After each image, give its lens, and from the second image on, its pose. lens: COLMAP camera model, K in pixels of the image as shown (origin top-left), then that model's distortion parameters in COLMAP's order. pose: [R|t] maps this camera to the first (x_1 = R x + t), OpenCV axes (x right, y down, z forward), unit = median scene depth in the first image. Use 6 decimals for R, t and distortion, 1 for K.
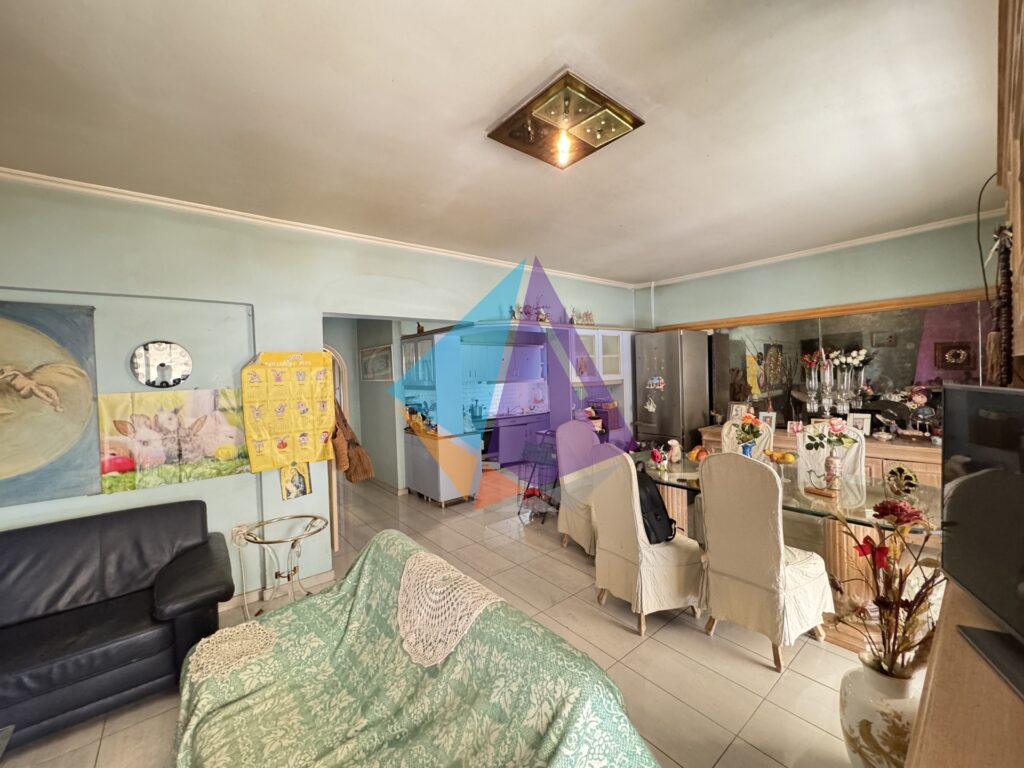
lens RADIAL K [[411.5, 0, 512.0], [0, 411.5, 384.0], [0, 0, 1]] dist [0.000009, -0.000002]
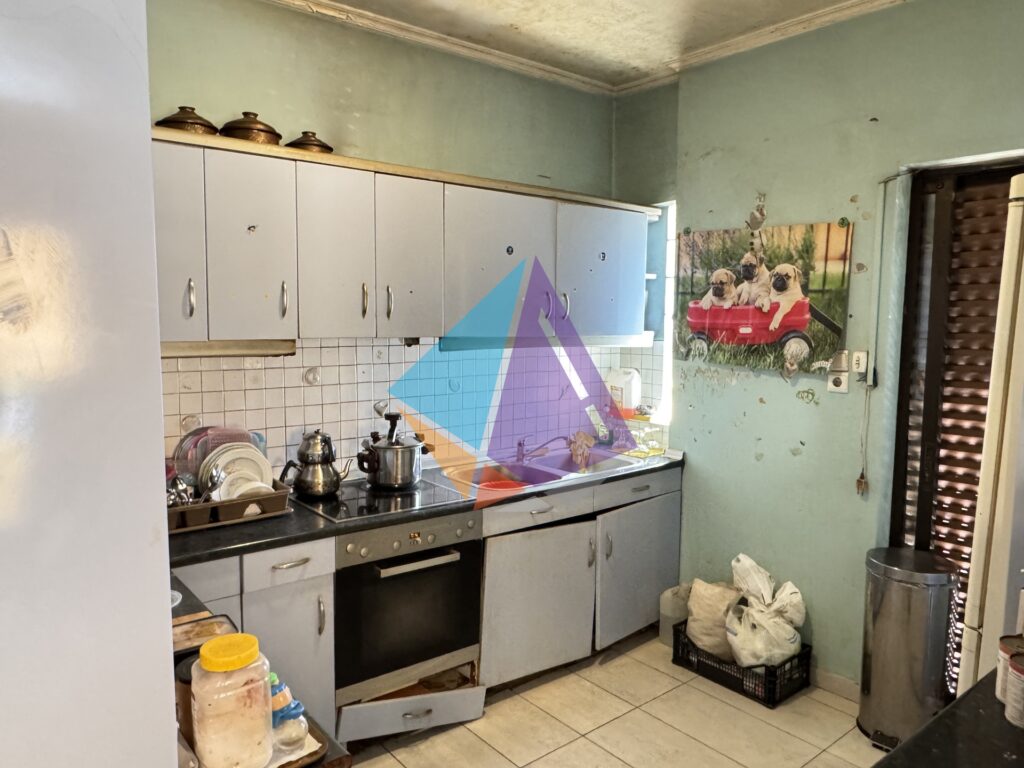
lens RADIAL K [[729.0, 0, 512.0], [0, 729.0, 384.0], [0, 0, 1]] dist [-0.002272, 0.000054]
pose [[0.999356, 0.034066, 0.011231, -0.023132], [-0.034763, 0.997000, 0.069156, -0.010481], [-0.008841, -0.069502, 0.997543, 0.583896]]
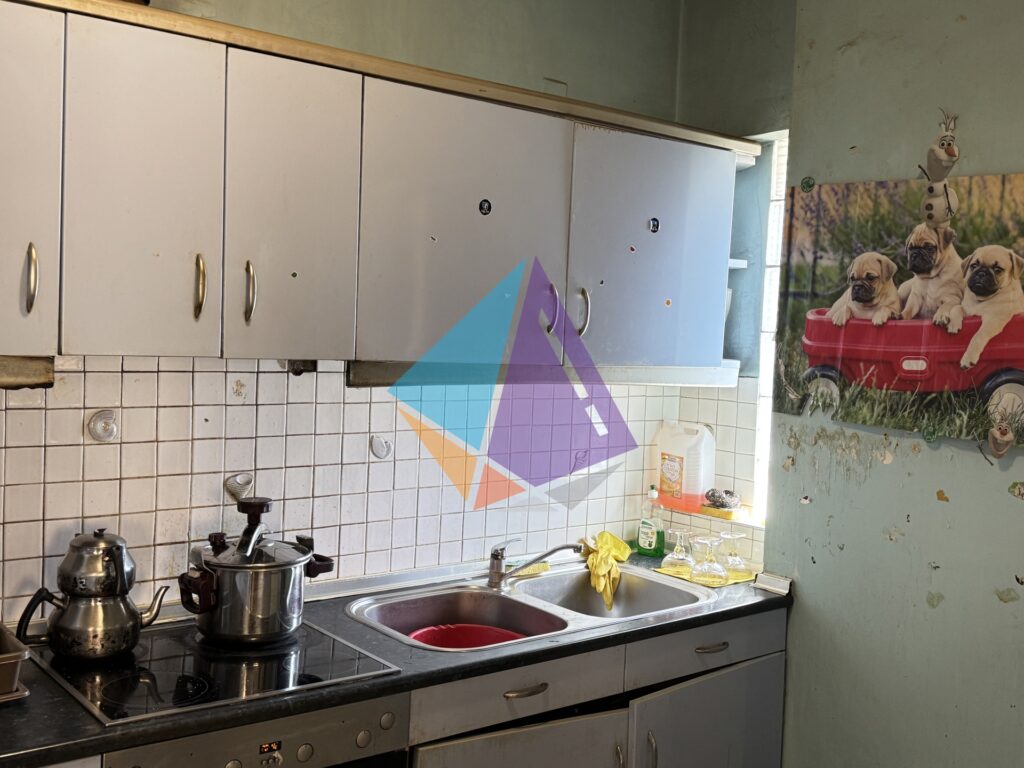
lens RADIAL K [[1093.2, 0, 512.0], [0, 1093.2, 384.0], [0, 0, 1]] dist [0.187759, -0.414117]
pose [[0.997738, 0.066917, 0.006459, -0.011529], [-0.067082, 0.997294, 0.030067, -0.013318], [-0.004430, -0.030433, 0.999527, 0.662005]]
